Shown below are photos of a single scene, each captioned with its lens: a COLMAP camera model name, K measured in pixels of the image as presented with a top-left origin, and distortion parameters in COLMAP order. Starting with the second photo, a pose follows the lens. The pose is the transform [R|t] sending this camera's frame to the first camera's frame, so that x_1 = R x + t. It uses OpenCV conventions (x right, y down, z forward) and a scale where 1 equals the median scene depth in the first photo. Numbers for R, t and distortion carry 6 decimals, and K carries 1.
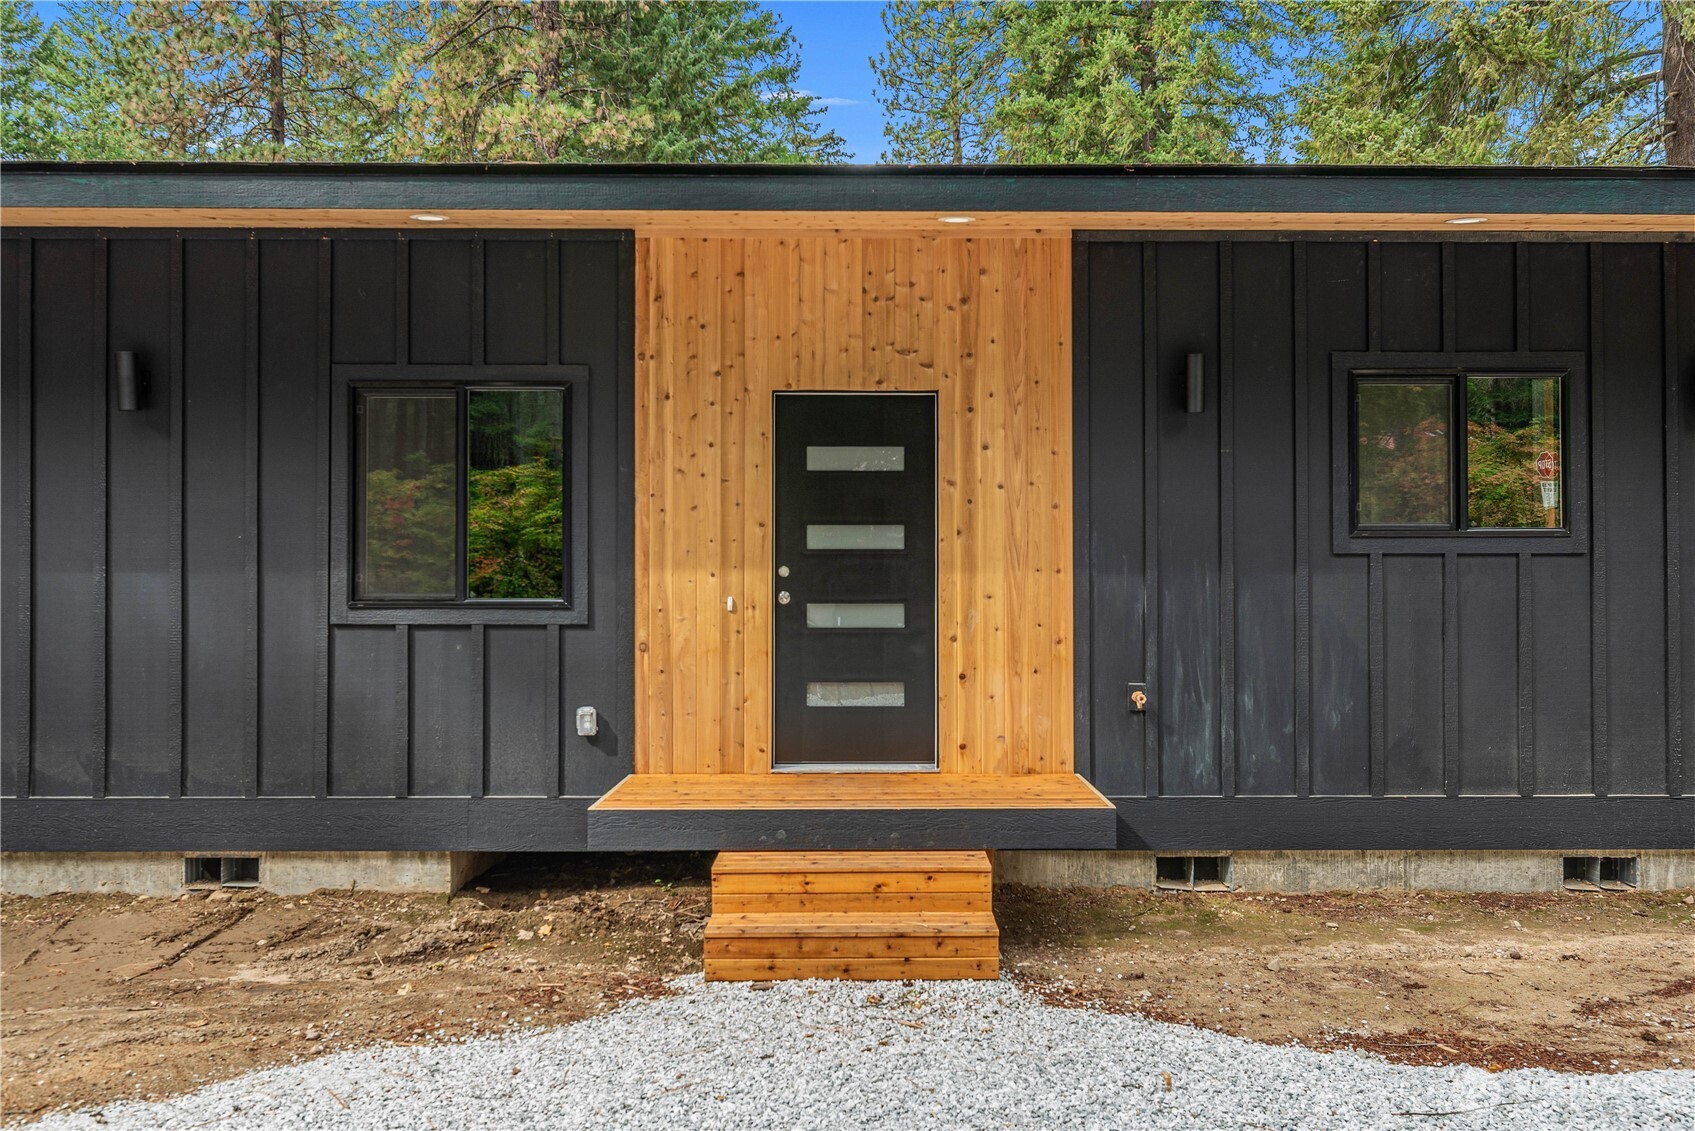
lens RADIAL K [[1221.8, 0, 847.8], [0, 1221.8, 570.6], [0, 0, 1]] dist [0.000777, 0.001460]
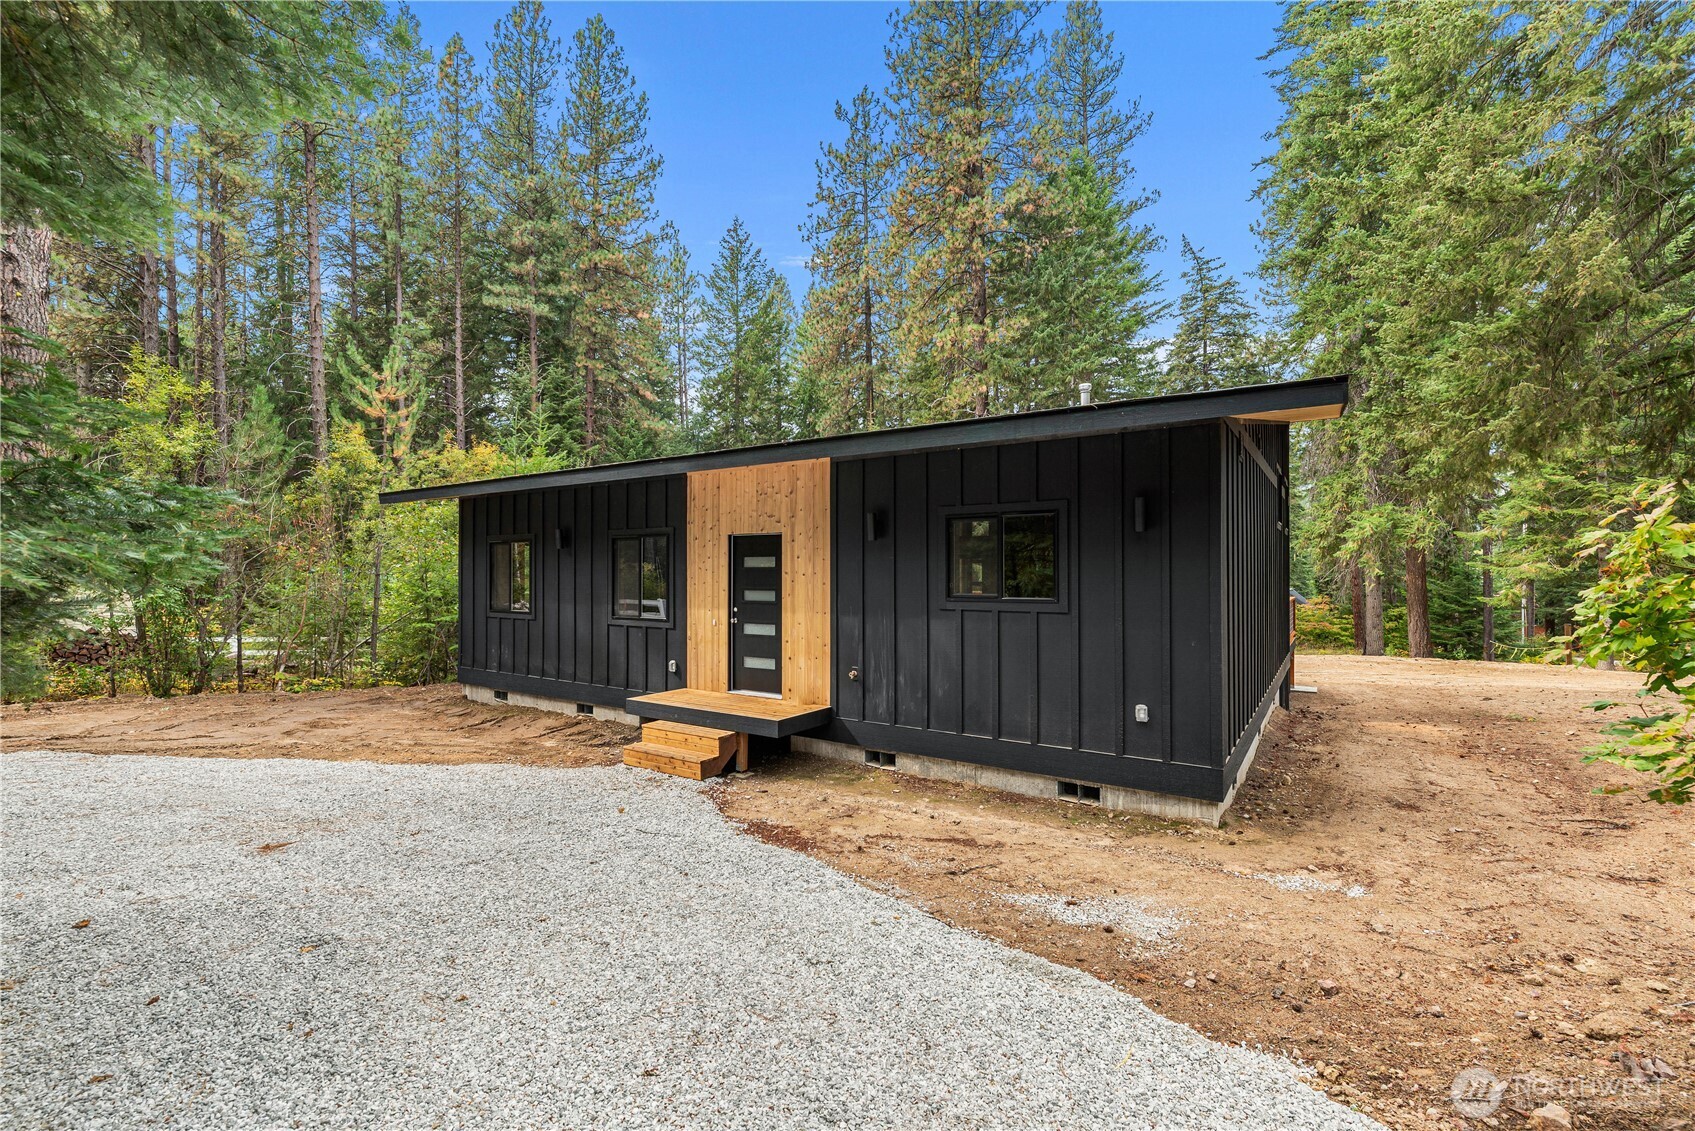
lens RADIAL K [[734.1, 0, 849.1], [0, 734.1, 563.6], [0, 0, 1]] dist [-0.000662, -0.000373]
pose [[0.824361, -0.005860, -0.566035, 0.958190], [0.005917, 0.999981, -0.001736, -0.086759], [0.566034, -0.001918, 0.824380, -0.065305]]
